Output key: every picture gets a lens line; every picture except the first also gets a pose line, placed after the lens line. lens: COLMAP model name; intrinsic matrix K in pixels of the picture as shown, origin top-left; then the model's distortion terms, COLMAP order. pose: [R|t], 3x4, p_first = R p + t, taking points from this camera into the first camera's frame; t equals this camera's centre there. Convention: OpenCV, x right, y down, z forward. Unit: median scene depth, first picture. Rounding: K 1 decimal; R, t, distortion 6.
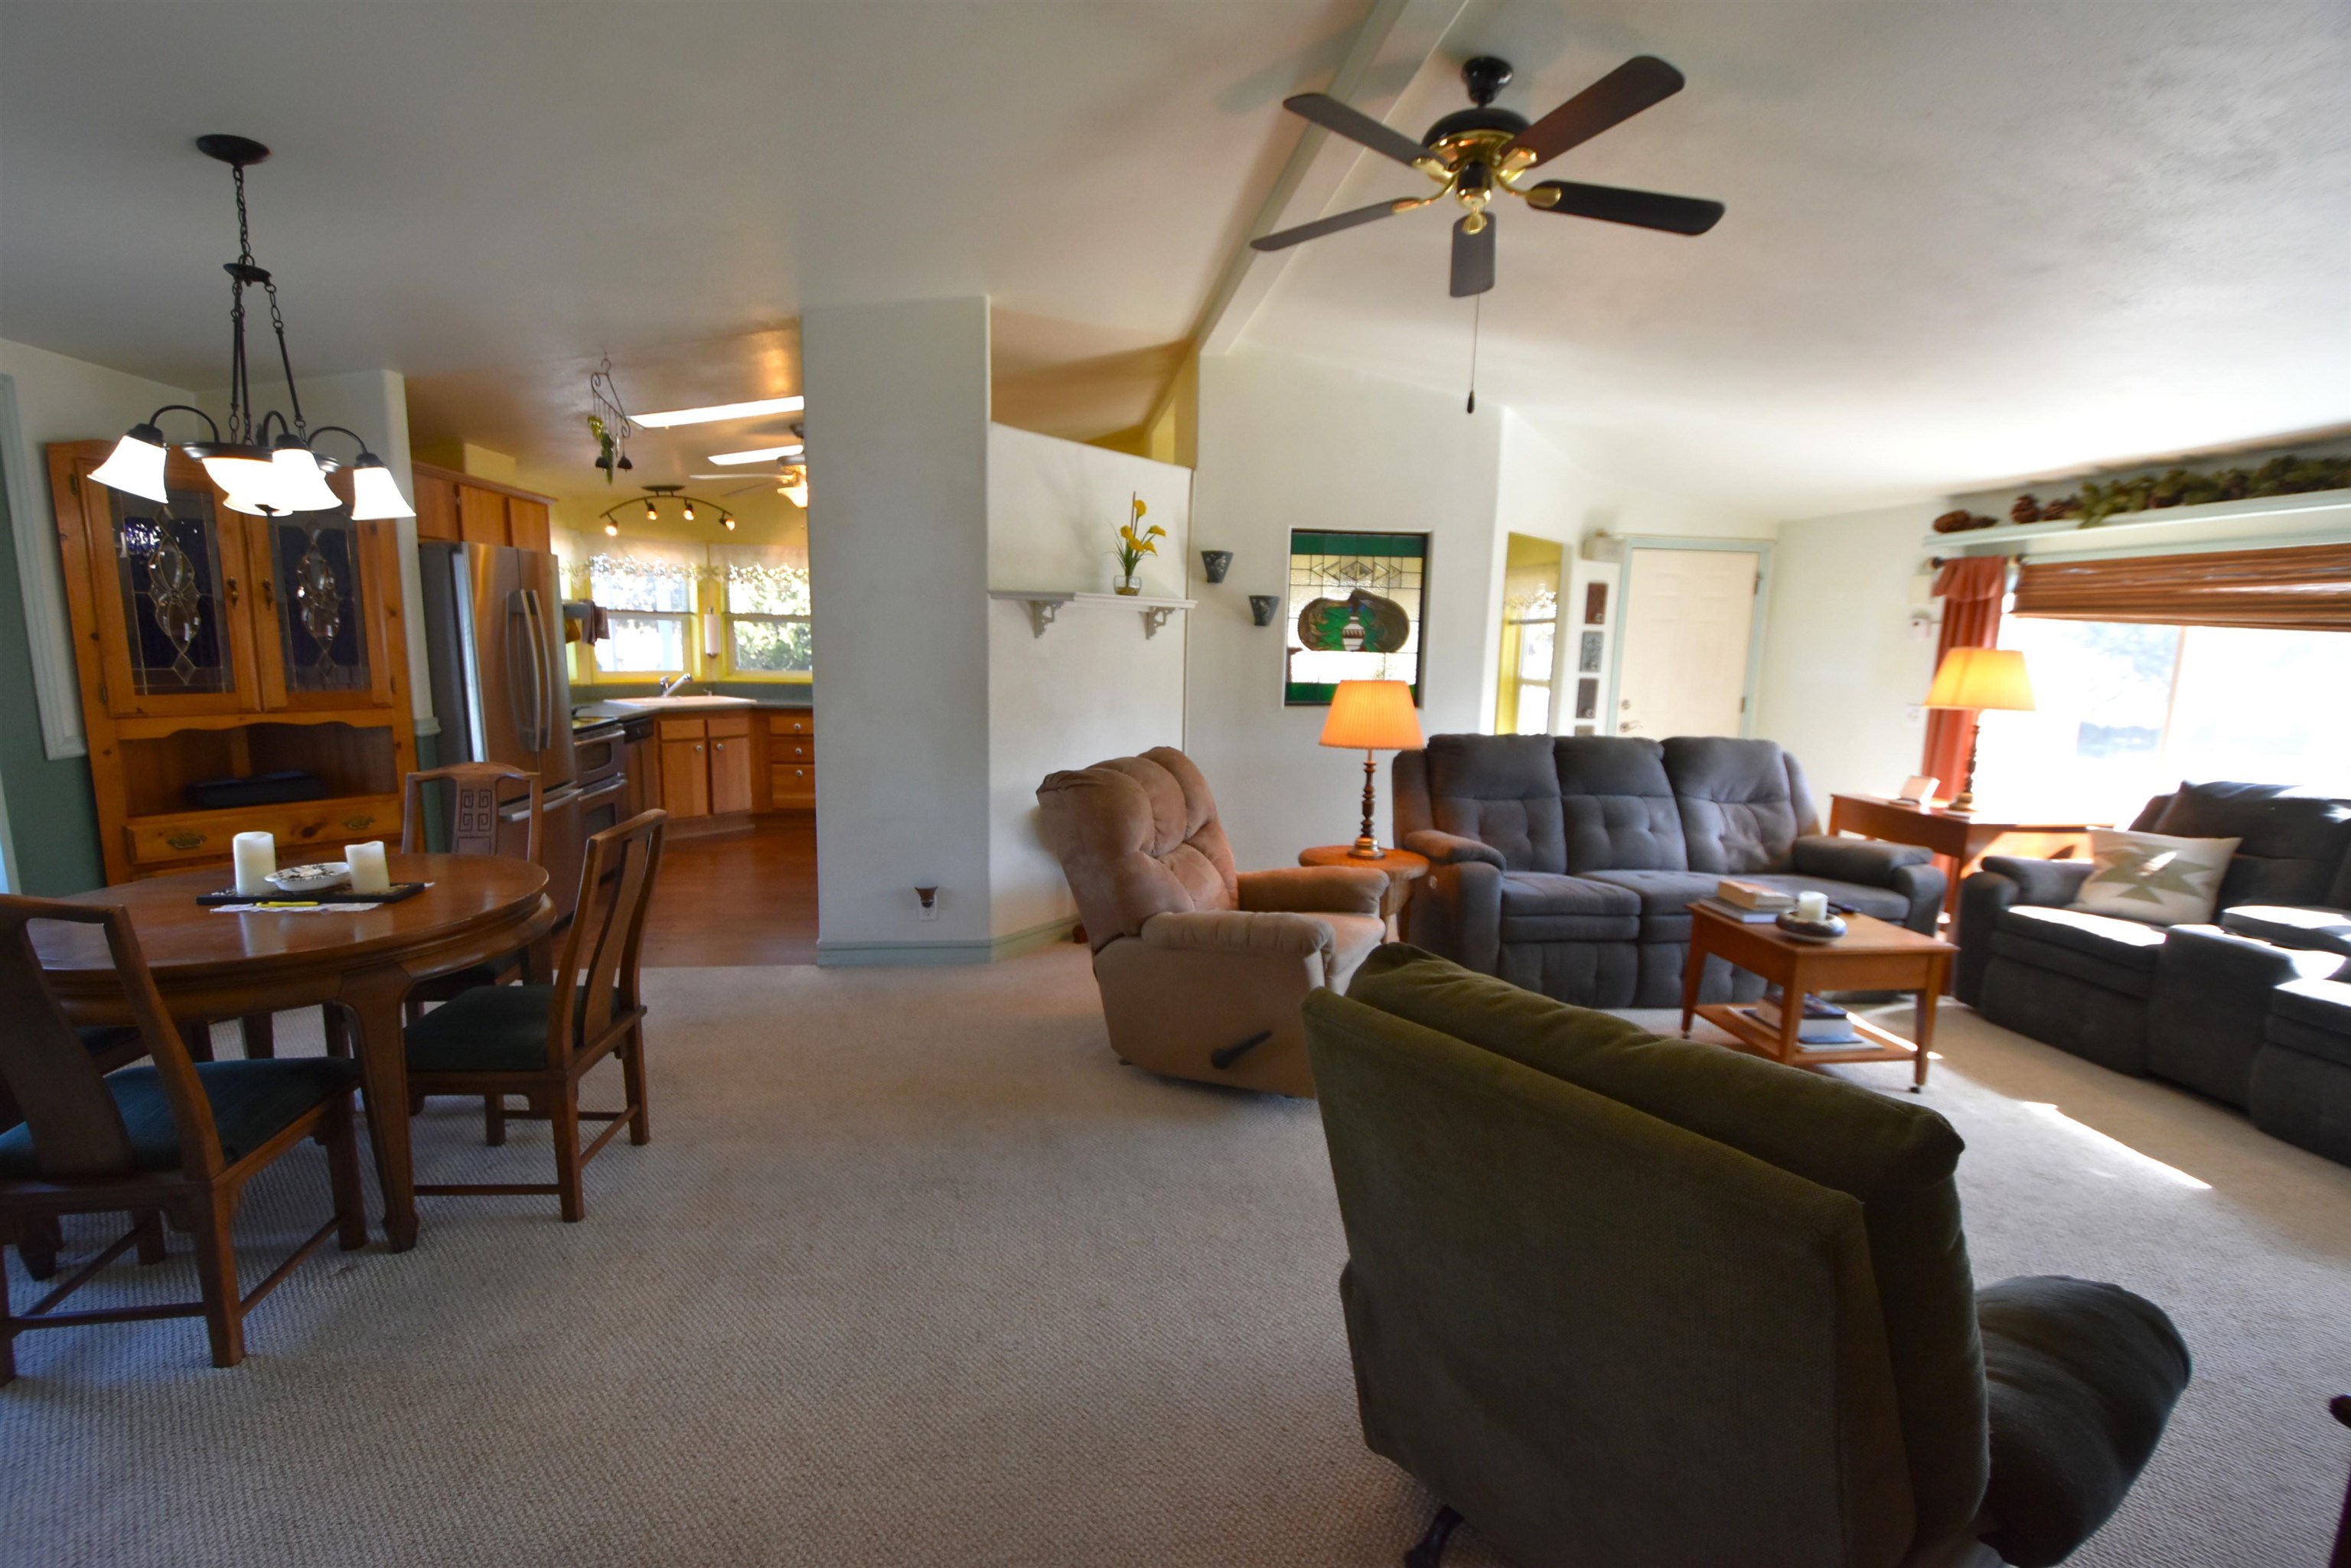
lens RADIAL K [[1039.1, 0, 1160.7], [0, 1039.1, 786.0], [0, 0, 1]] dist [0.007690, -0.006752]
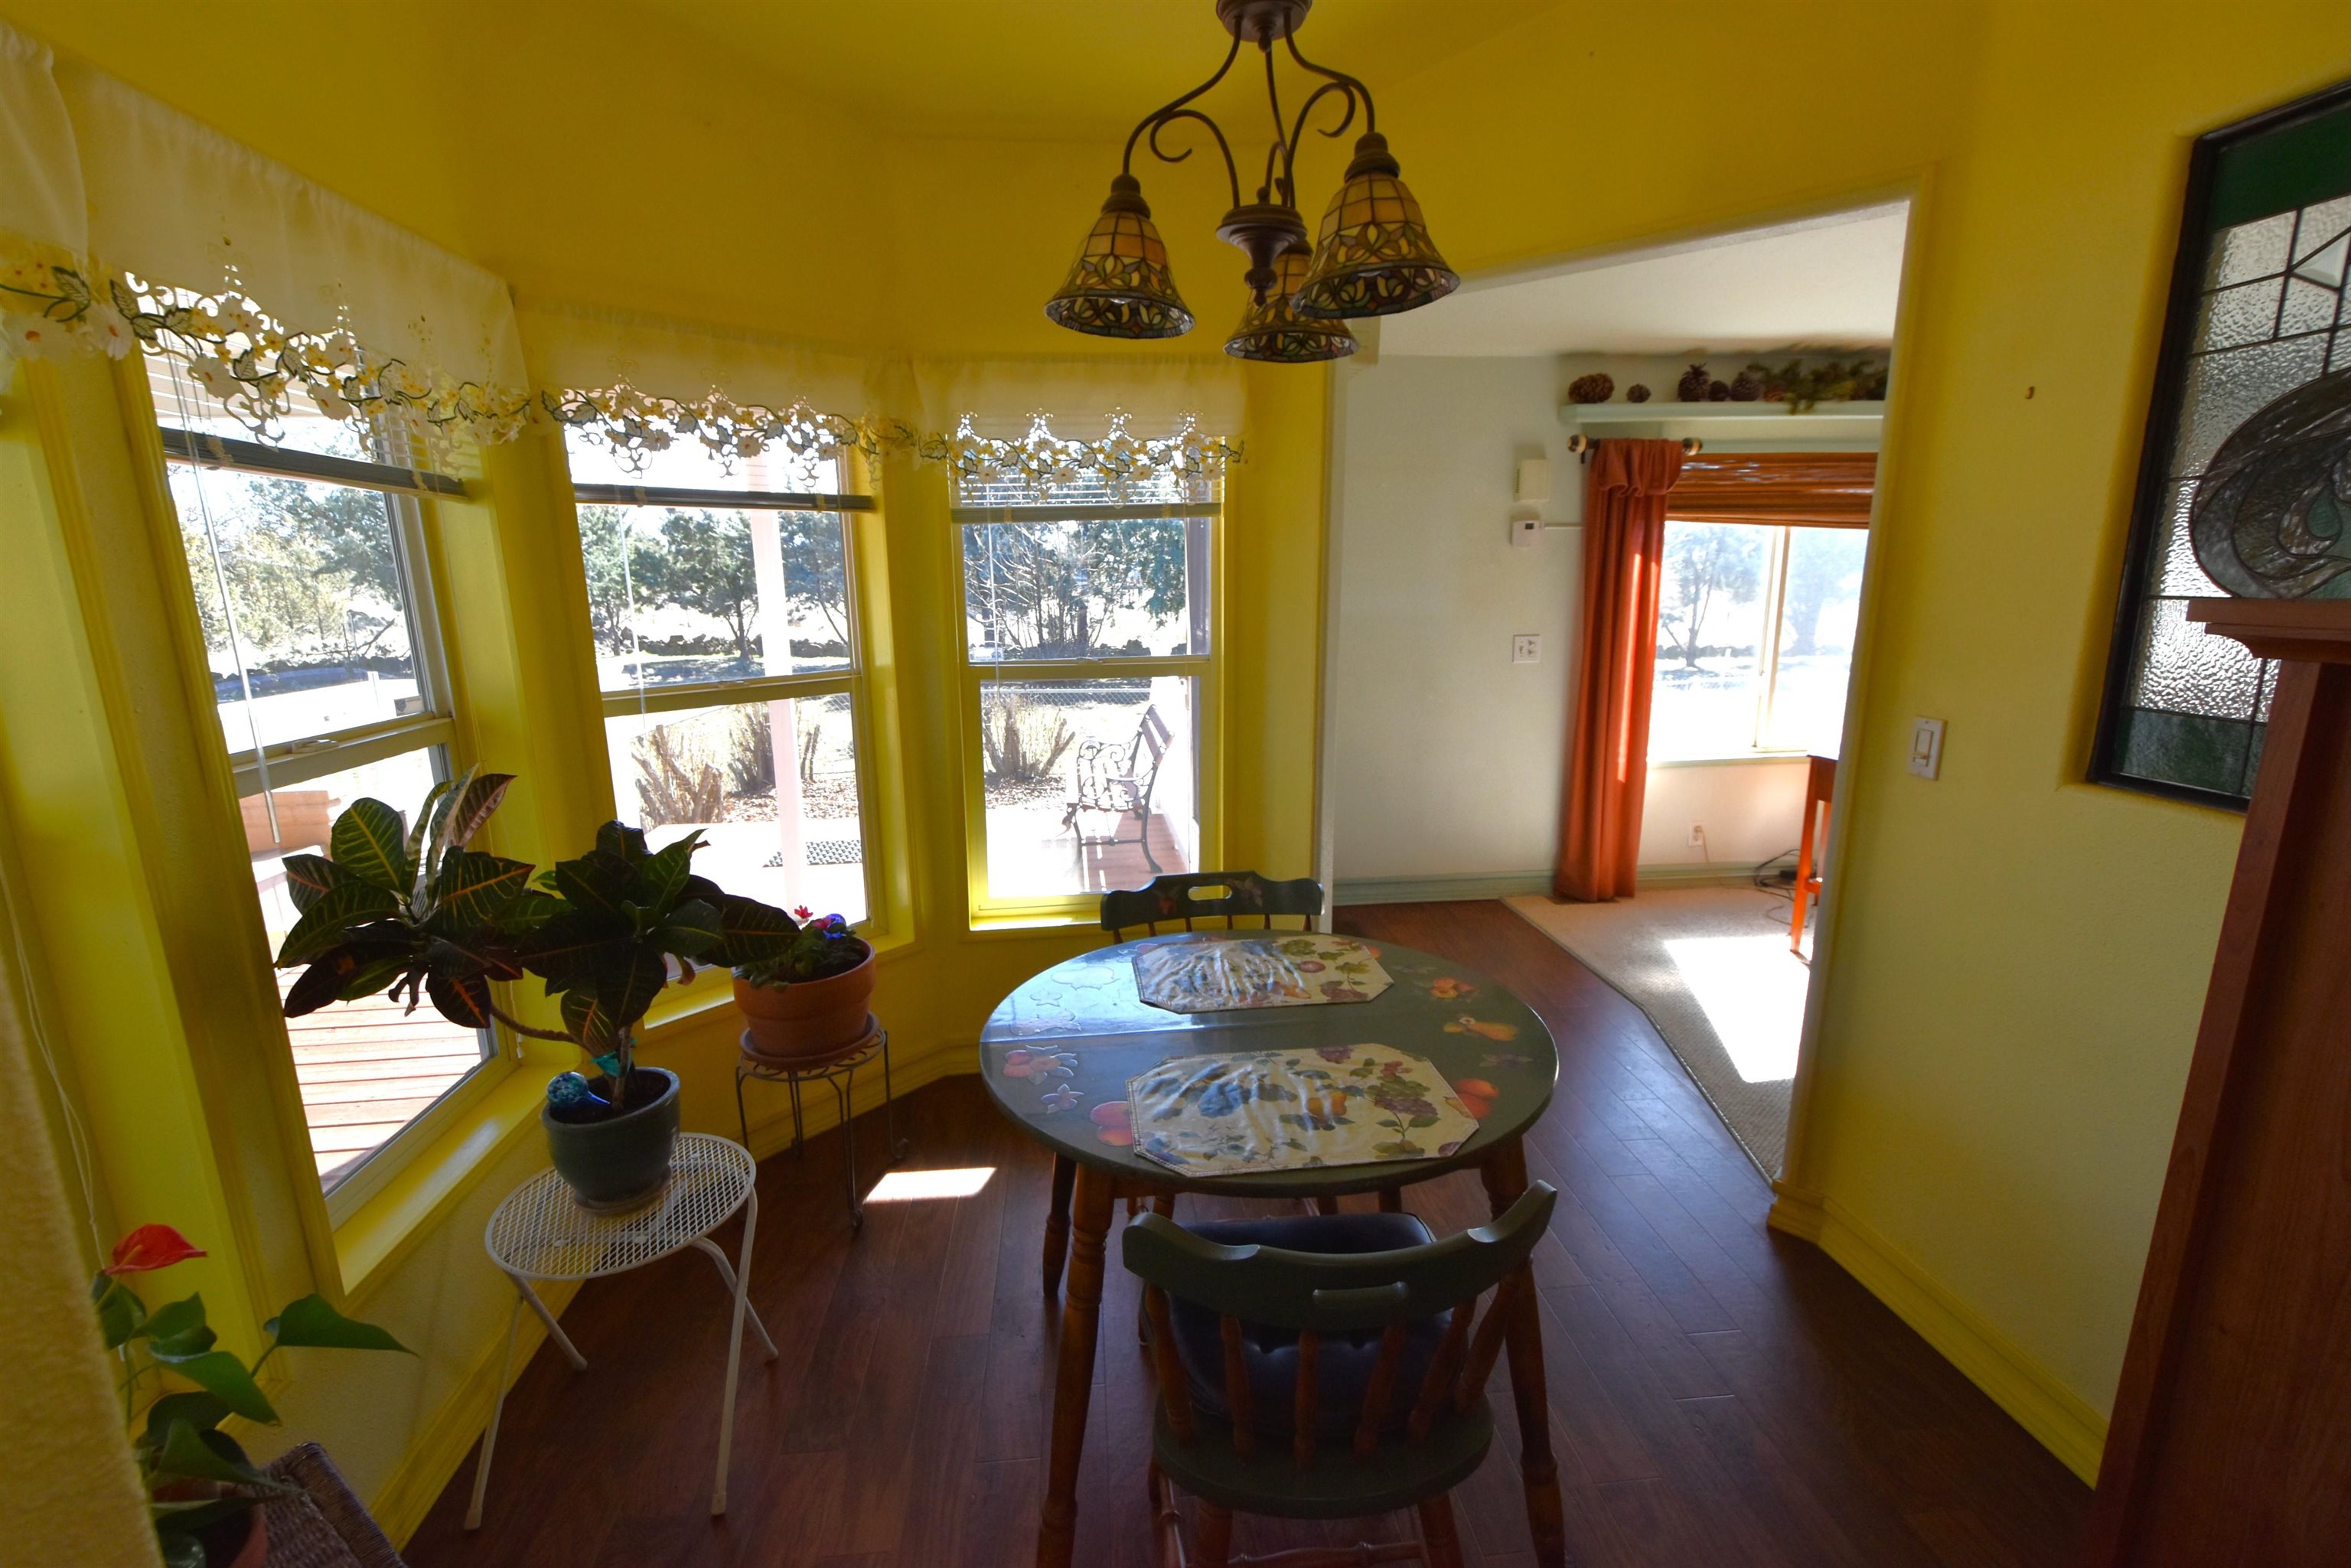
lens RADIAL K [[1039.1, 0, 1175.2], [0, 1039.1, 793.1], [0, 0, 1]] dist [0.007690, -0.006752]
pose [[0.020836, -0.234018, 0.972009, -0.064047], [0.160506, 0.960393, 0.227780, -0.218851], [-0.986815, 0.151267, 0.057572, 1.485845]]
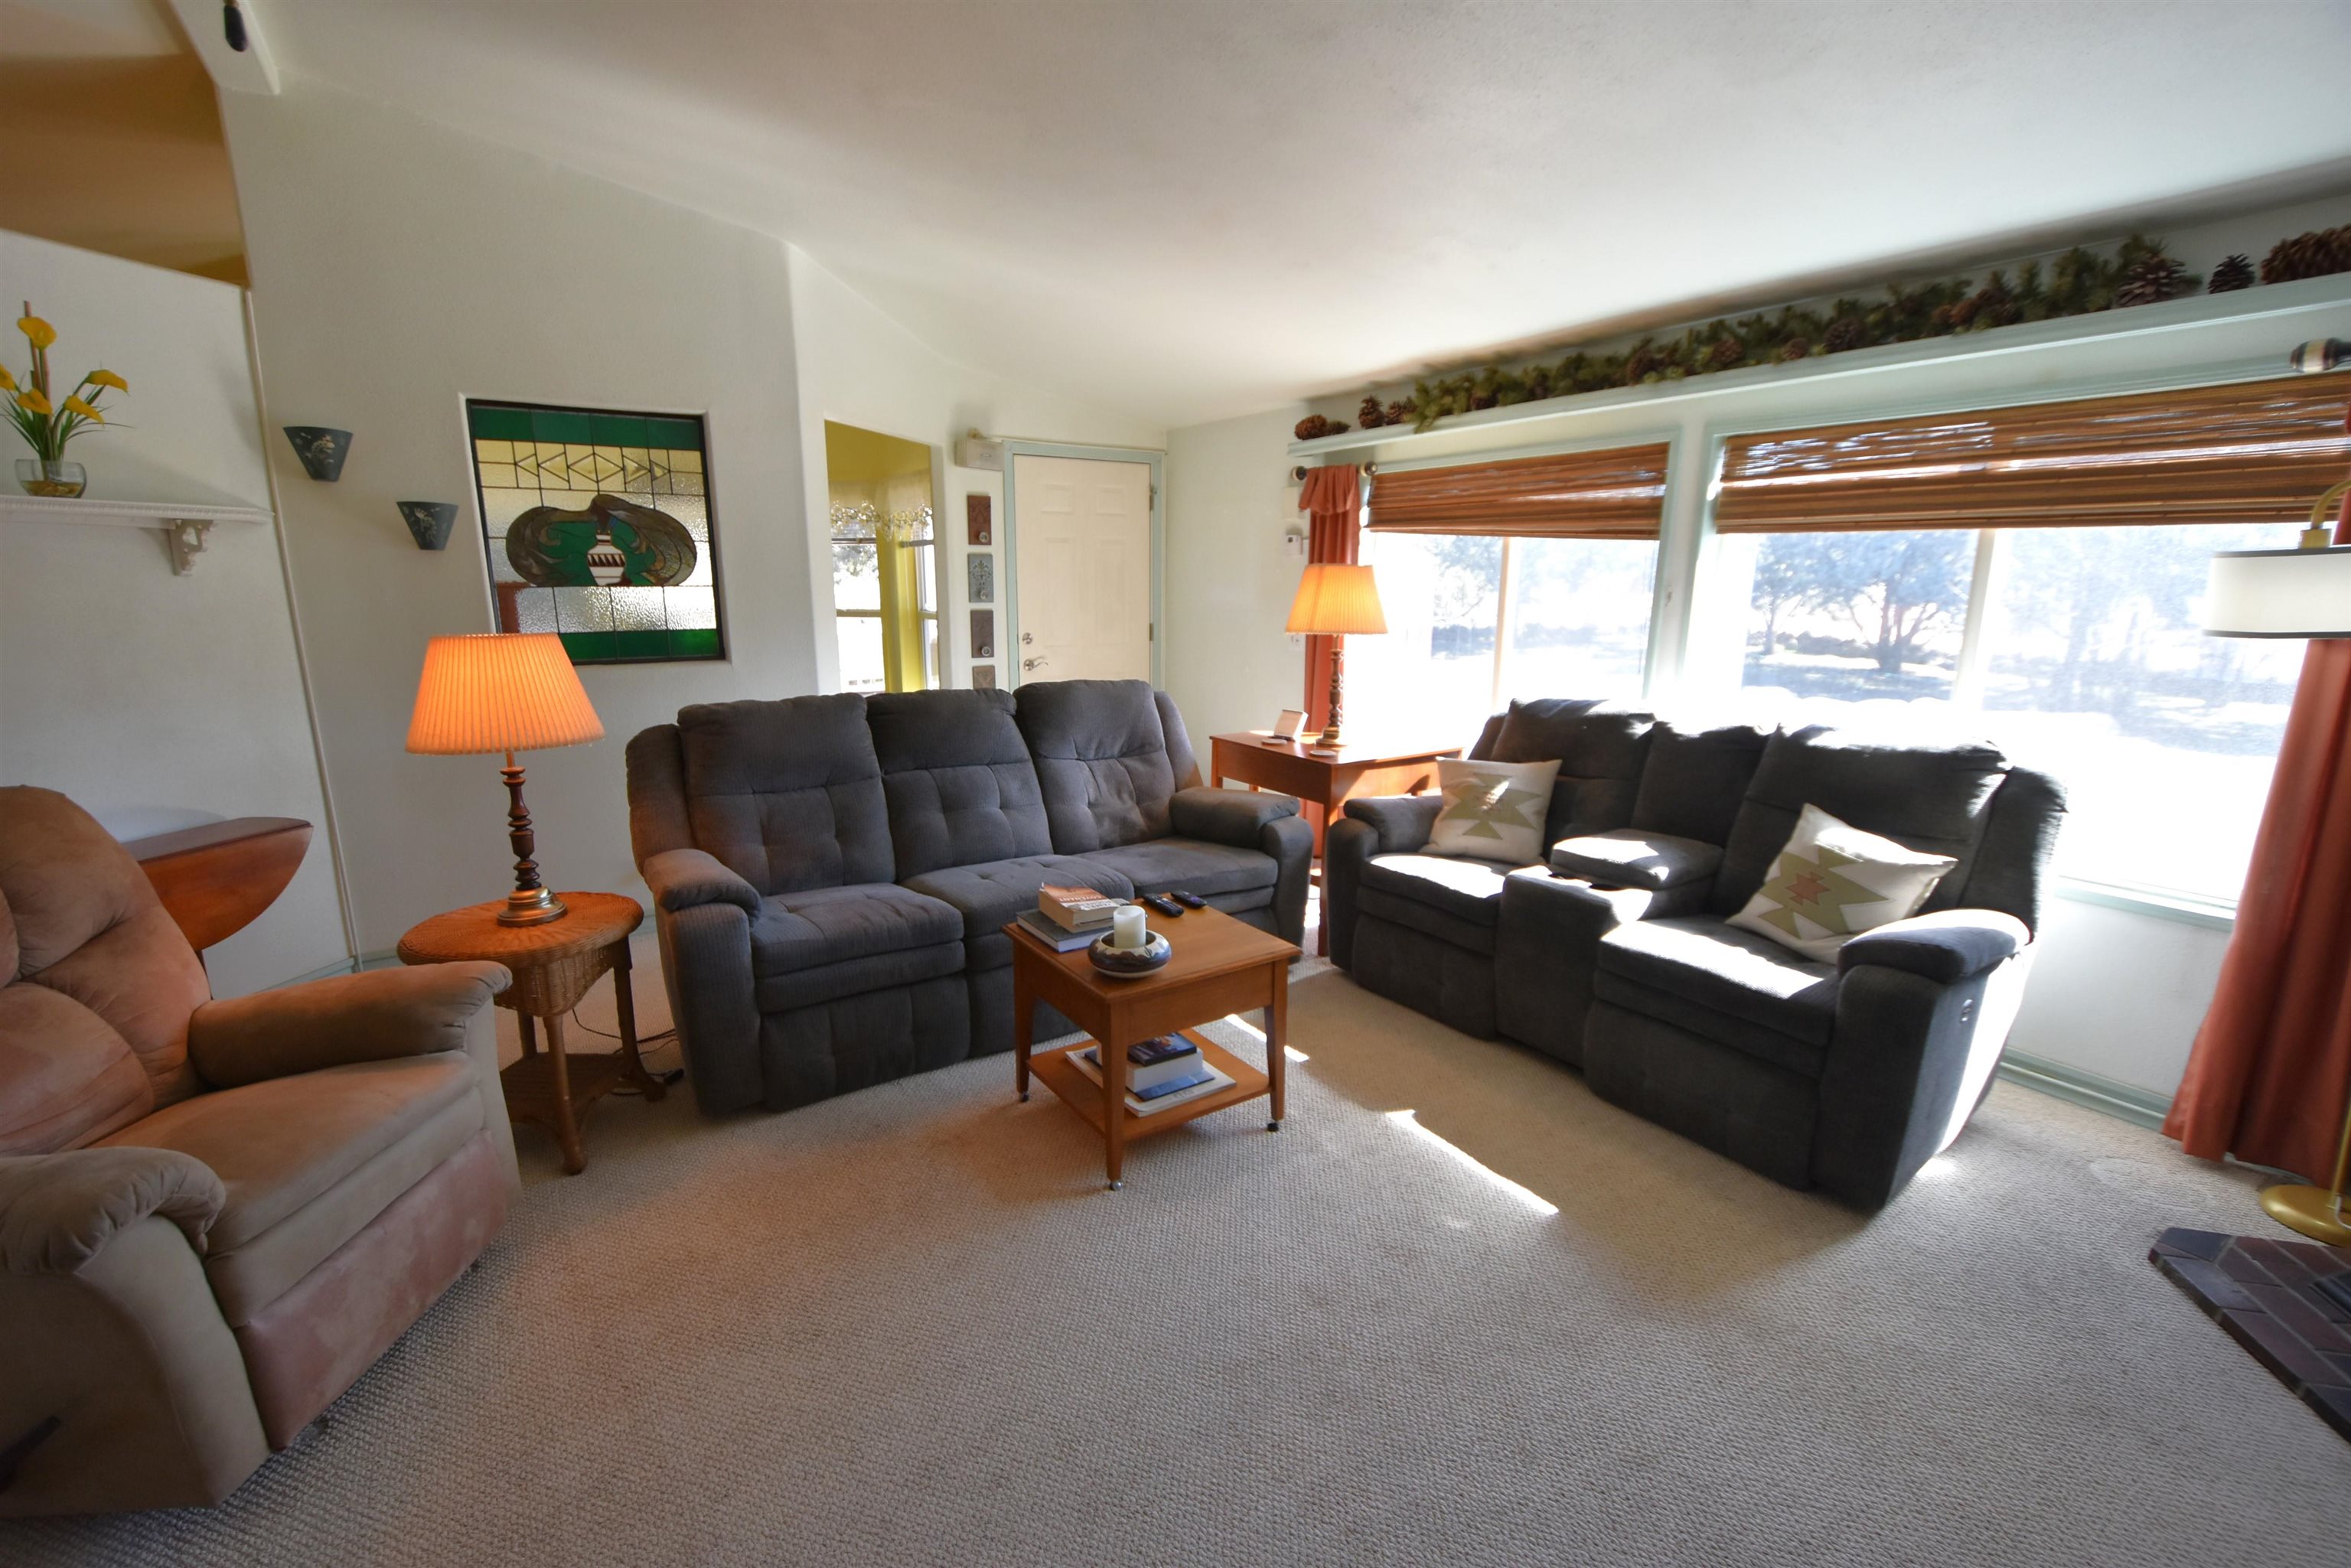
lens RADIAL K [[1039.1, 0, 1171.6], [0, 1039.1, 787.5], [0, 0, 1]] dist [0.007690, -0.006752]
pose [[0.896349, -0.110341, 0.429398, 0.247057], [0.081008, 0.992991, 0.086064, -0.028985], [-0.435885, -0.042359, 0.899005, 0.239088]]
